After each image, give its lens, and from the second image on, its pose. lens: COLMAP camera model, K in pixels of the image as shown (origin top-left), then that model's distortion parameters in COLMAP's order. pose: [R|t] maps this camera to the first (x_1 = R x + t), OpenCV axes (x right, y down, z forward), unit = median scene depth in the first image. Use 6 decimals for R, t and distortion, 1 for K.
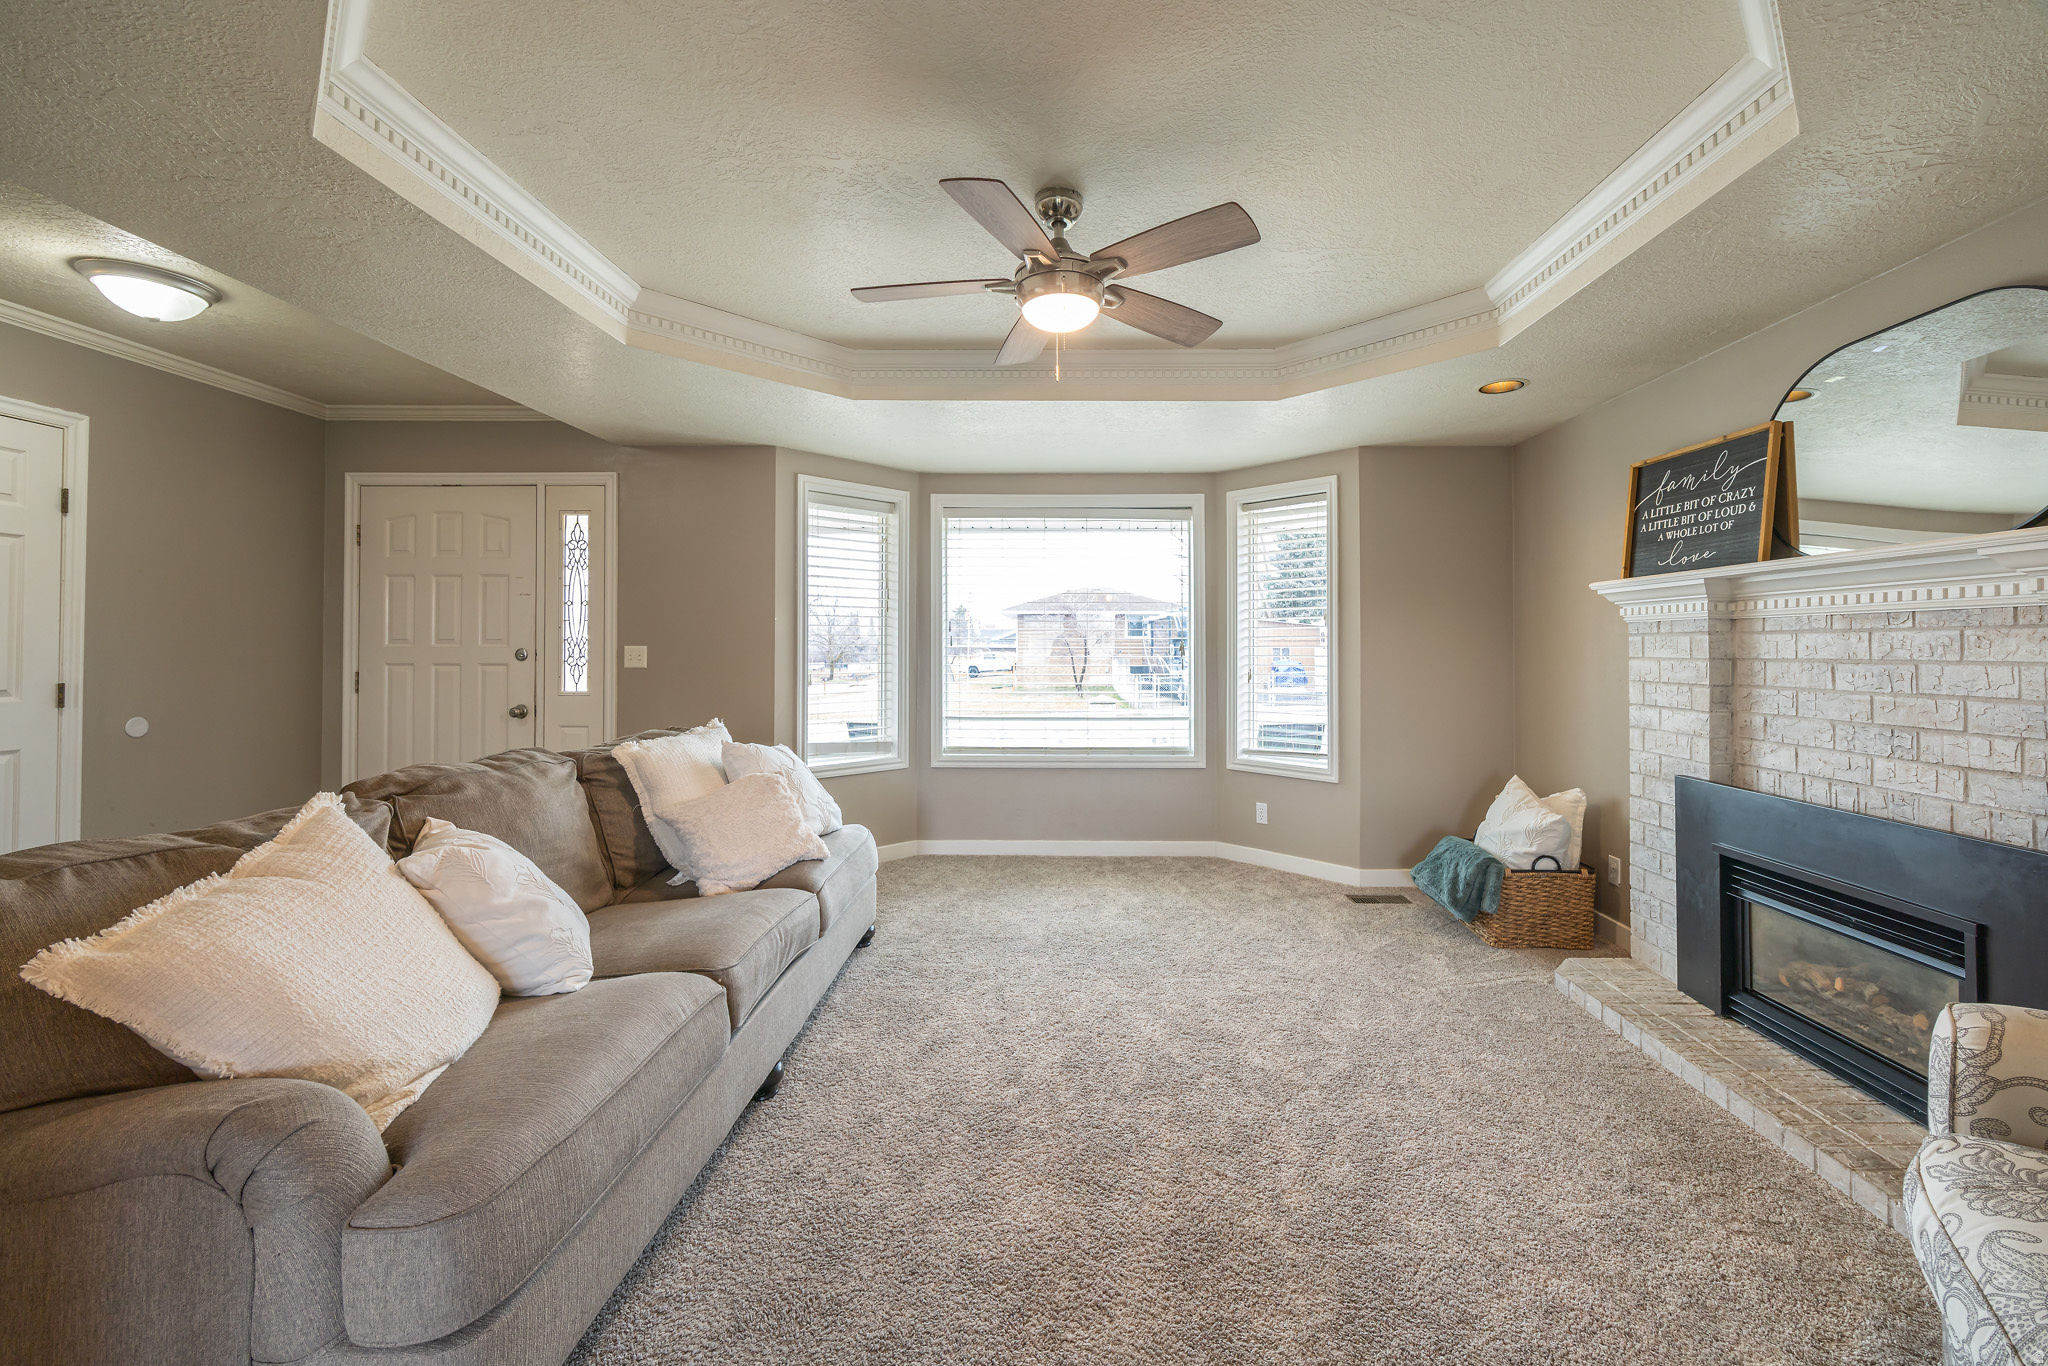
lens RADIAL K [[813.6, 0, 1086.2], [0, 813.6, 638.8], [0, 0, 1]] dist [-0.010956, 0.001164]
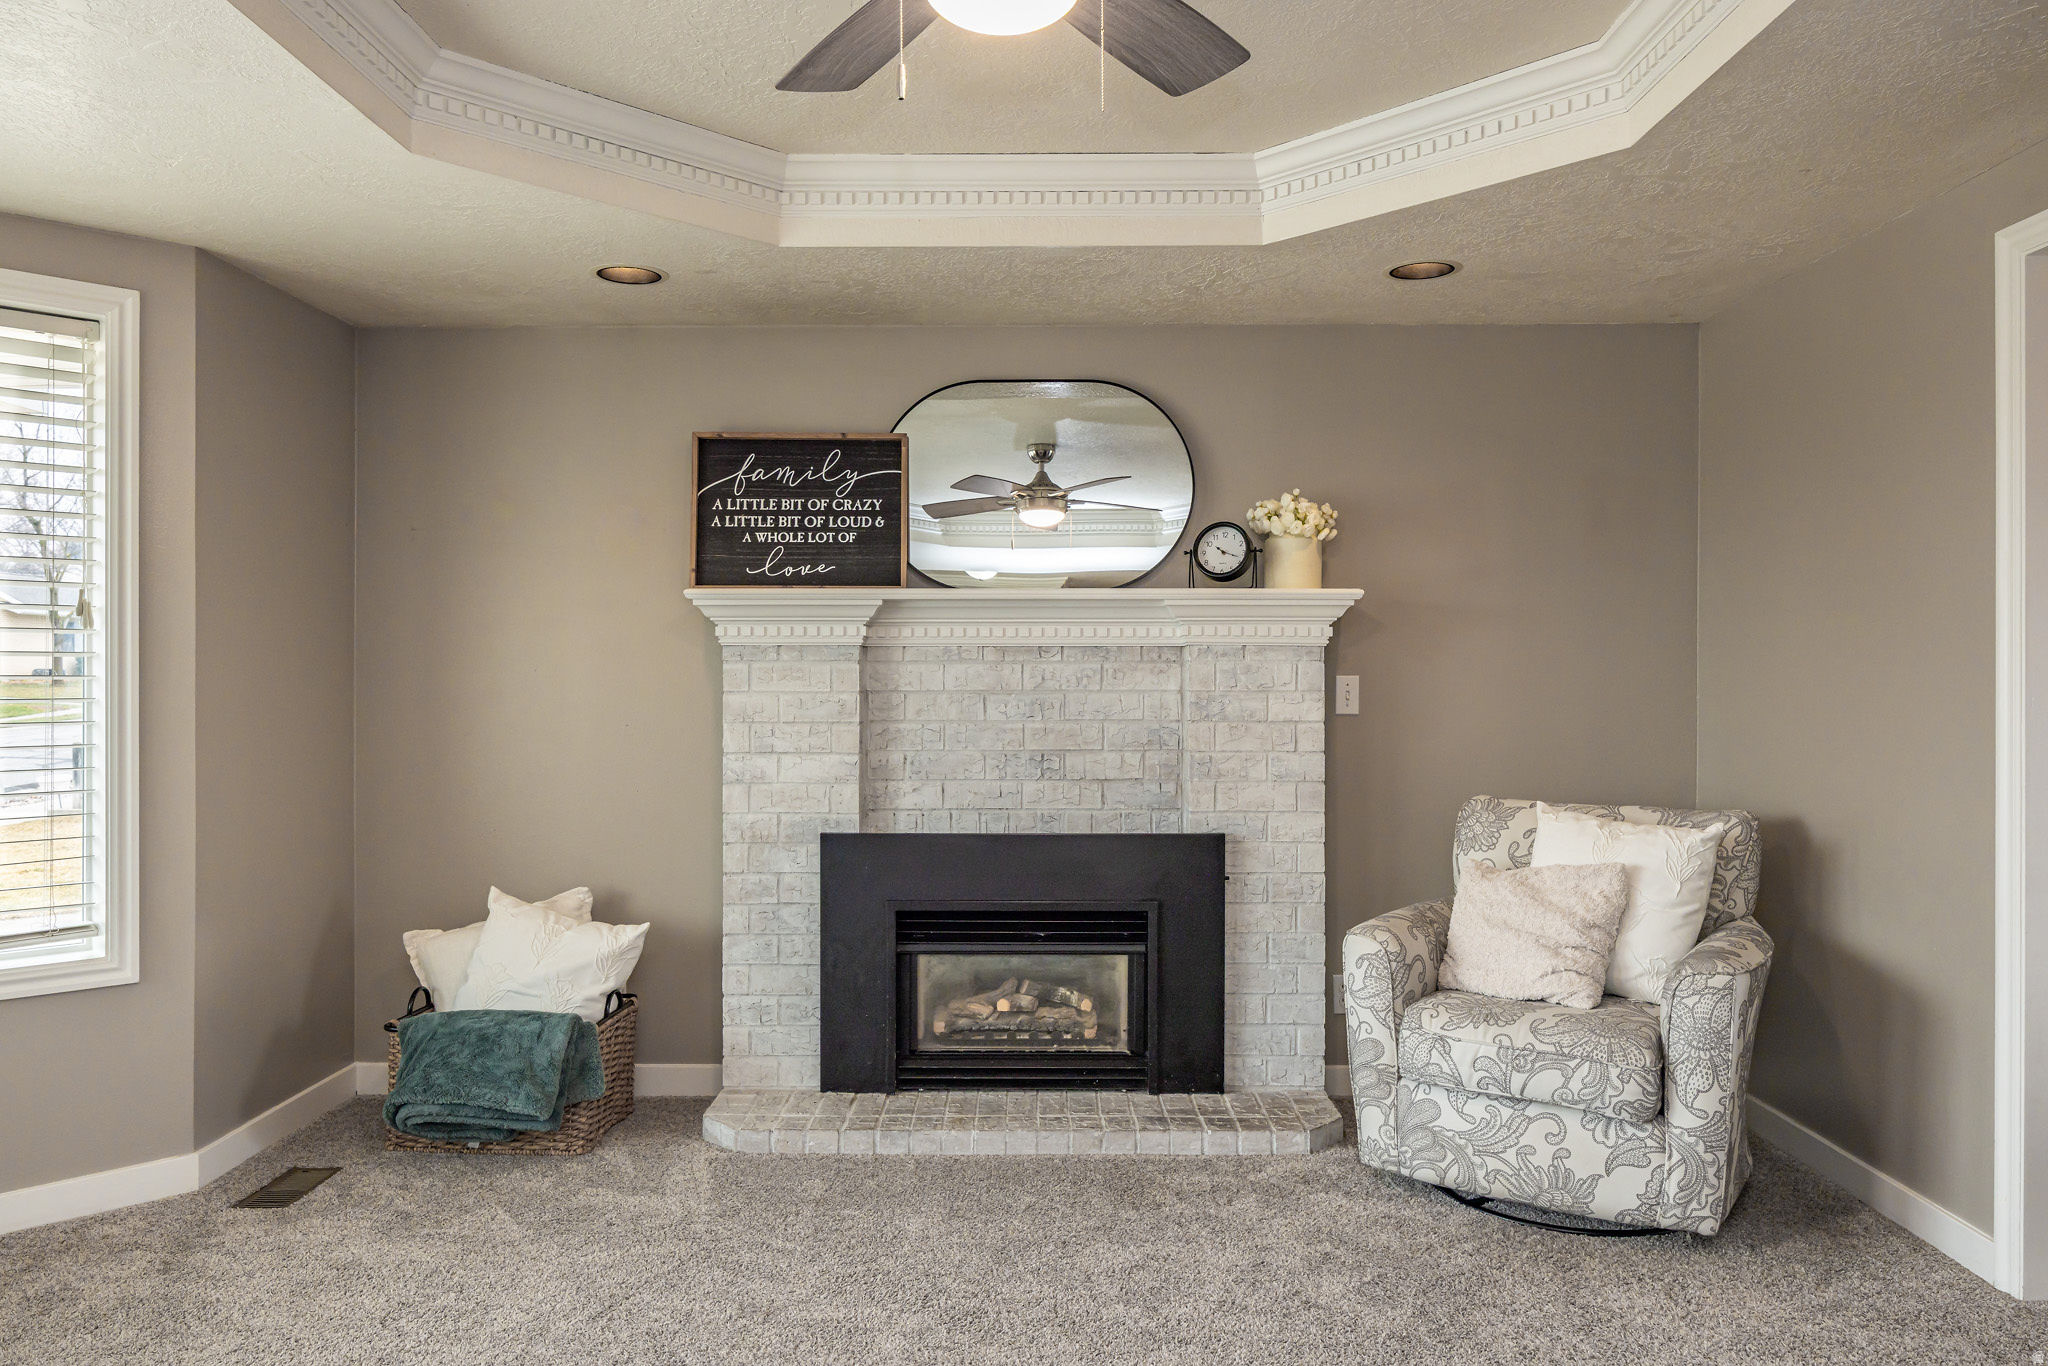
lens RADIAL K [[1402.2, 0, 1025.7], [0, 1402.2, 676.0], [0, 0, 1]] dist [0.006049, -0.004276]
pose [[0.018298, -0.002207, 0.999830, -0.626954], [-0.011096, 0.999936, 0.002410, 0.002040], [-0.999771, -0.011138, 0.018273, 0.688697]]
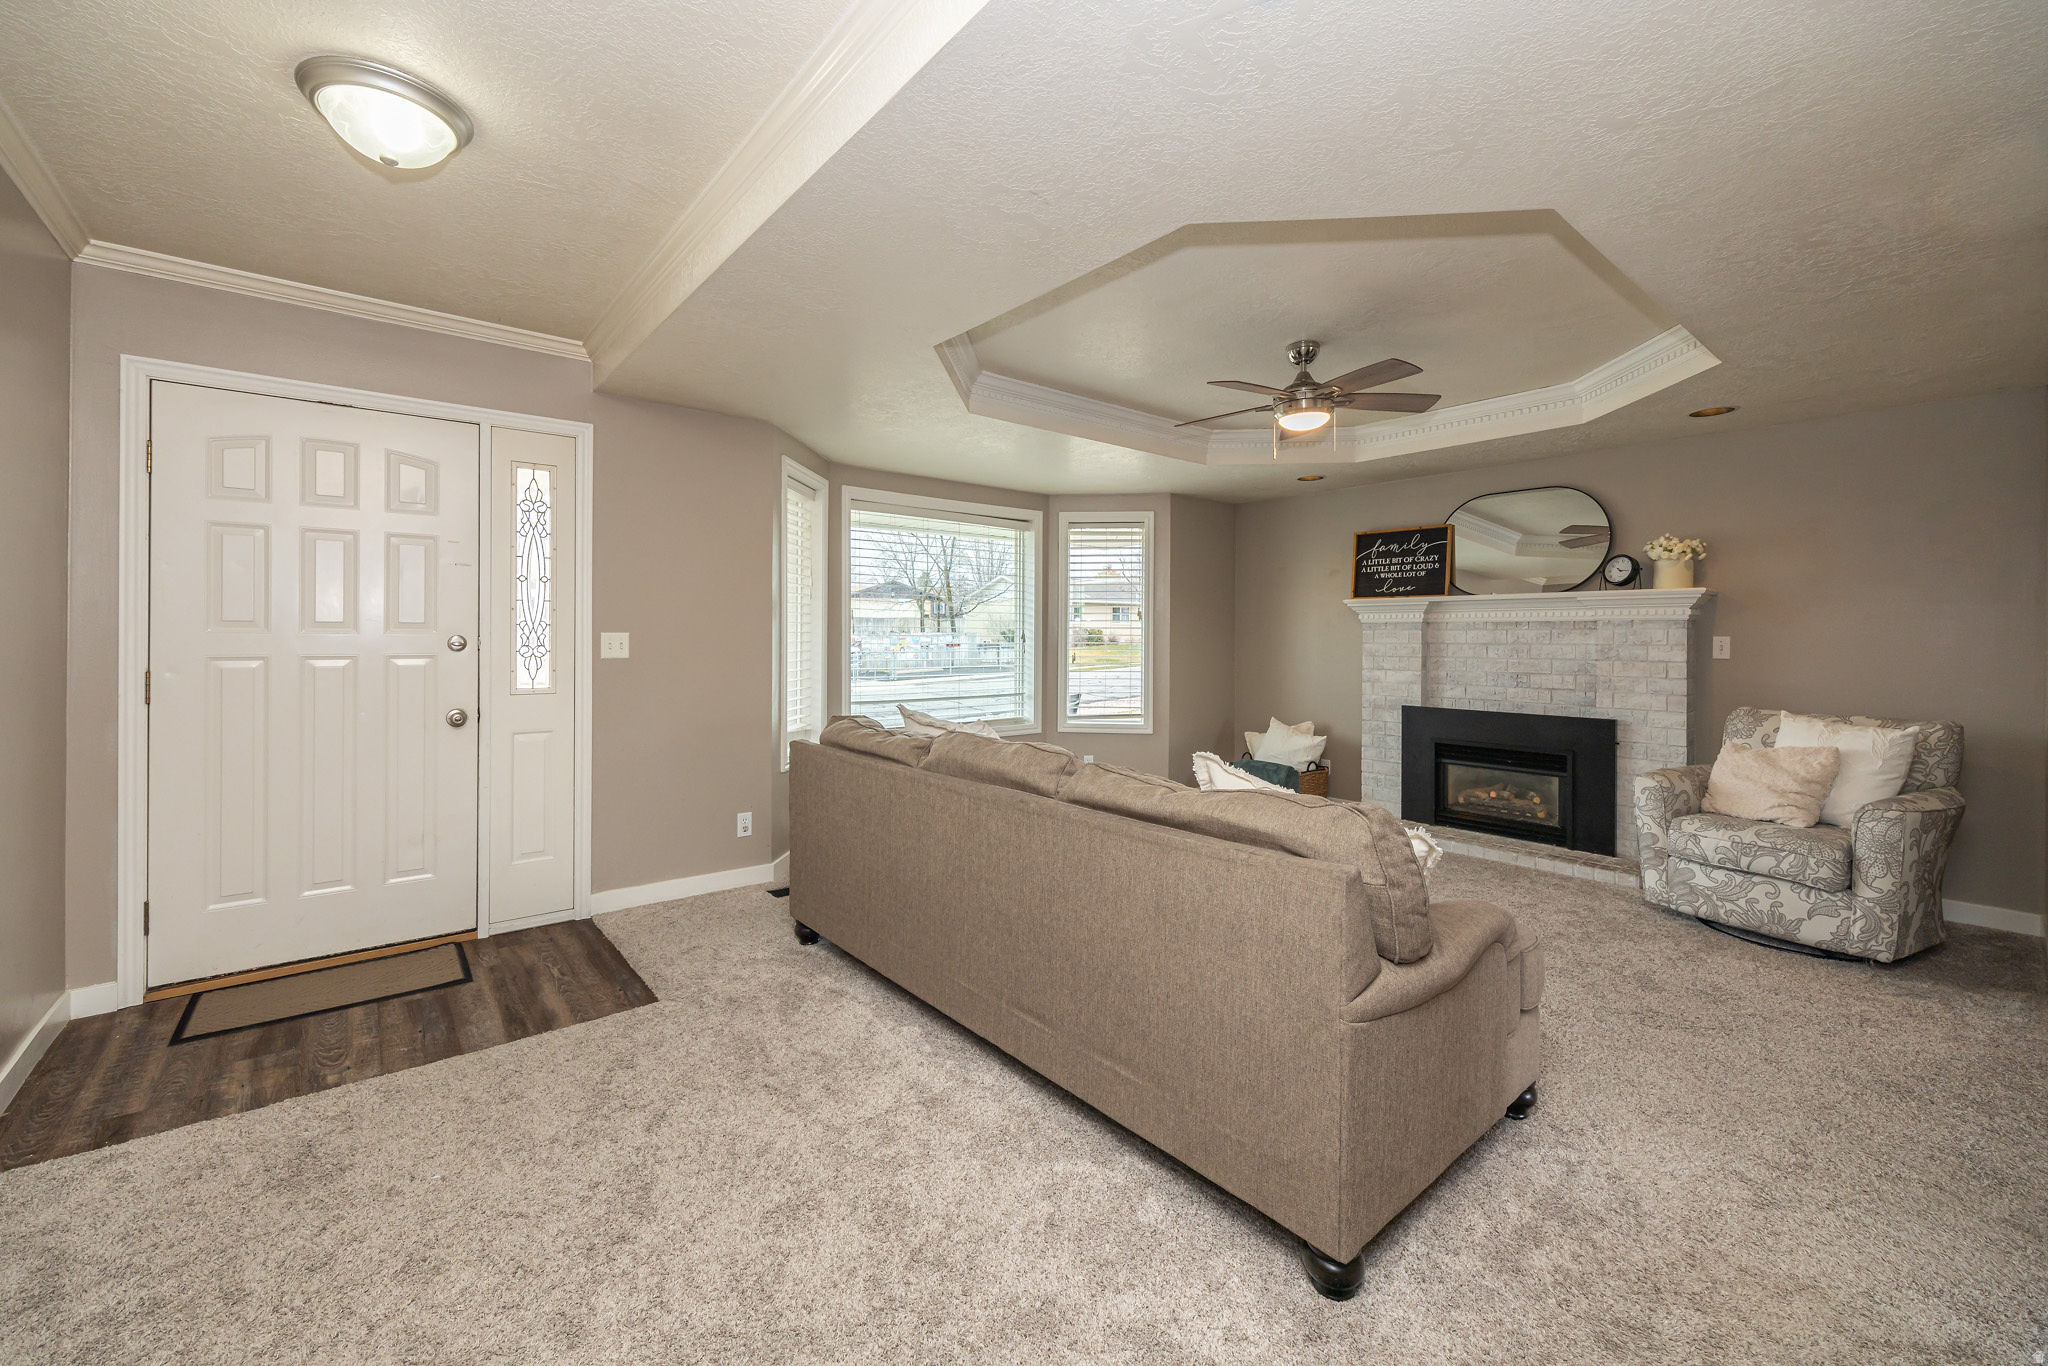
lens RADIAL K [[813.6, 0, 1019.4], [0, 813.6, 638.5], [0, 0, 1]] dist [-0.010956, 0.001164]
pose [[0.774461, 0.000584, 0.632621, -1.030303], [-0.010249, 0.999880, 0.011624, 0.000917], [-0.632539, -0.015486, 0.774374, 0.096721]]
